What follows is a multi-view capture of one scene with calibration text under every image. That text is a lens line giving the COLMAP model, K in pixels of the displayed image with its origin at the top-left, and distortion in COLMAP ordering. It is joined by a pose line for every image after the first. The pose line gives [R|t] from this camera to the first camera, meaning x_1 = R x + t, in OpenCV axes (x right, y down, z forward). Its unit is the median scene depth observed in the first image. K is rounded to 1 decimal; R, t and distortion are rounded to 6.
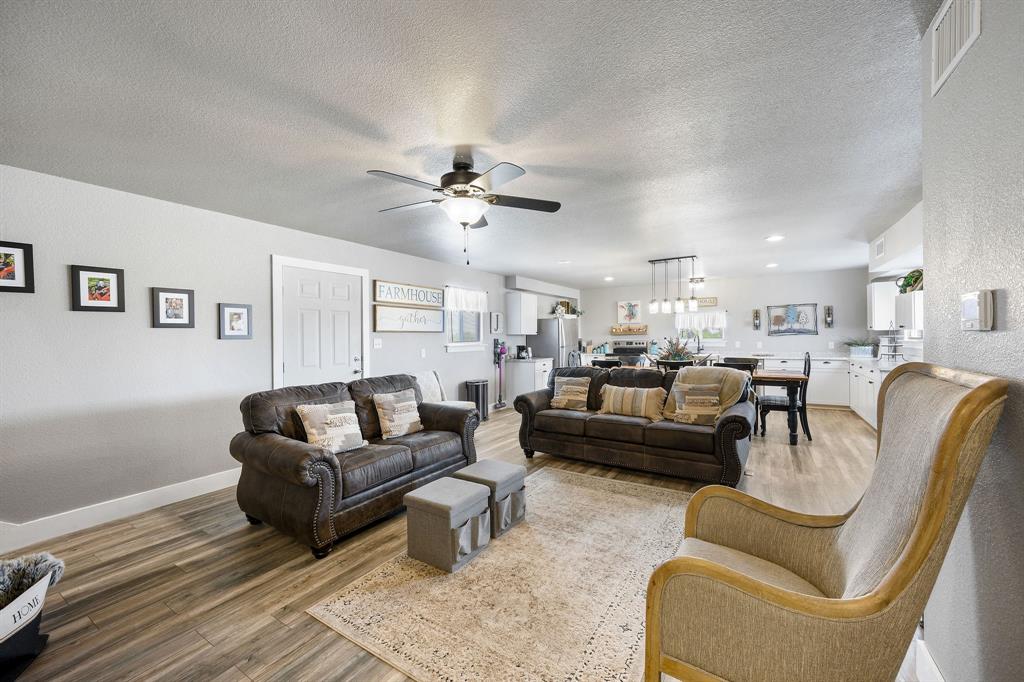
lens RADIAL K [[407.8, 0, 513.4], [0, 407.8, 335.3], [0, 0, 1]] dist [-0.000510, -0.000039]
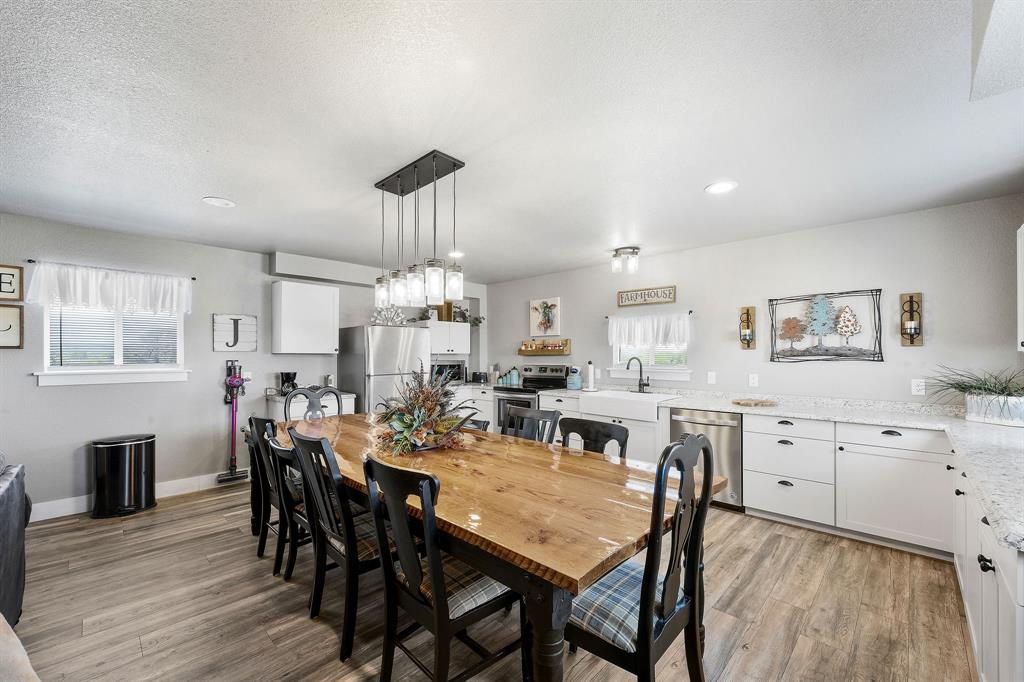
lens RADIAL K [[415.3, 0, 516.2], [0, 415.3, 351.4], [0, 0, 1]] dist [-0.001004, -0.000026]
pose [[0.977627, 0.009833, -0.210115, 0.450573], [-0.010500, 0.999943, -0.002057, -0.006866], [0.210083, 0.004217, 0.977674, 0.480546]]
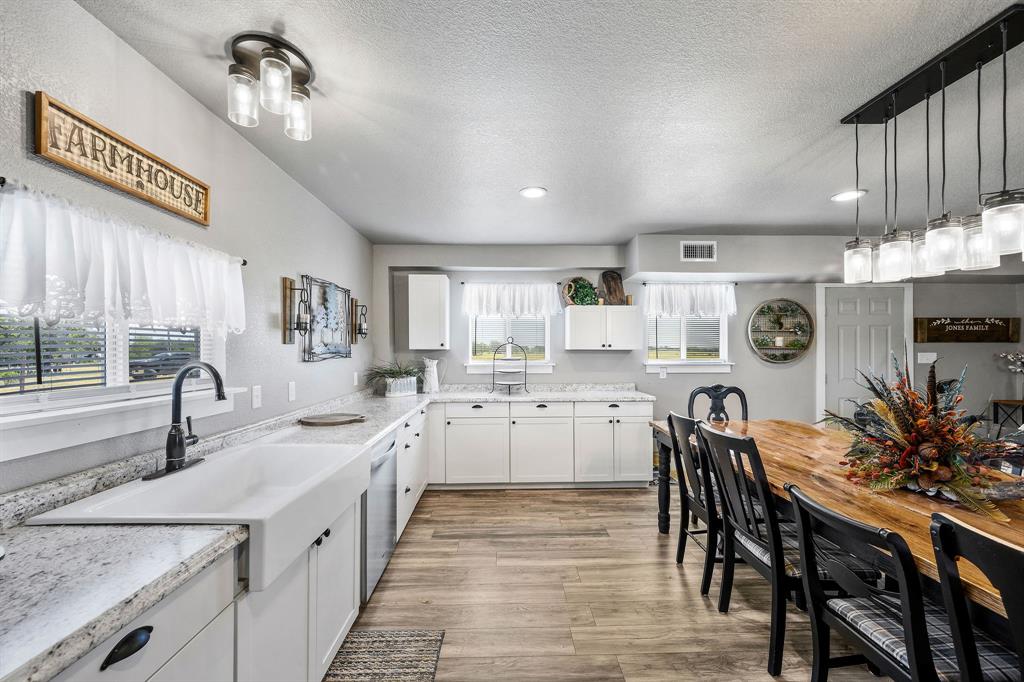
lens RADIAL K [[415.3, 0, 516.2], [0, 415.3, 351.4], [0, 0, 1]] dist [-0.001004, -0.000026]
pose [[-0.553934, 0.007700, 0.832525, 0.246506], [0.004252, 0.999970, -0.006419, -0.004792], [-0.832549, -0.000016, -0.553951, 1.077516]]
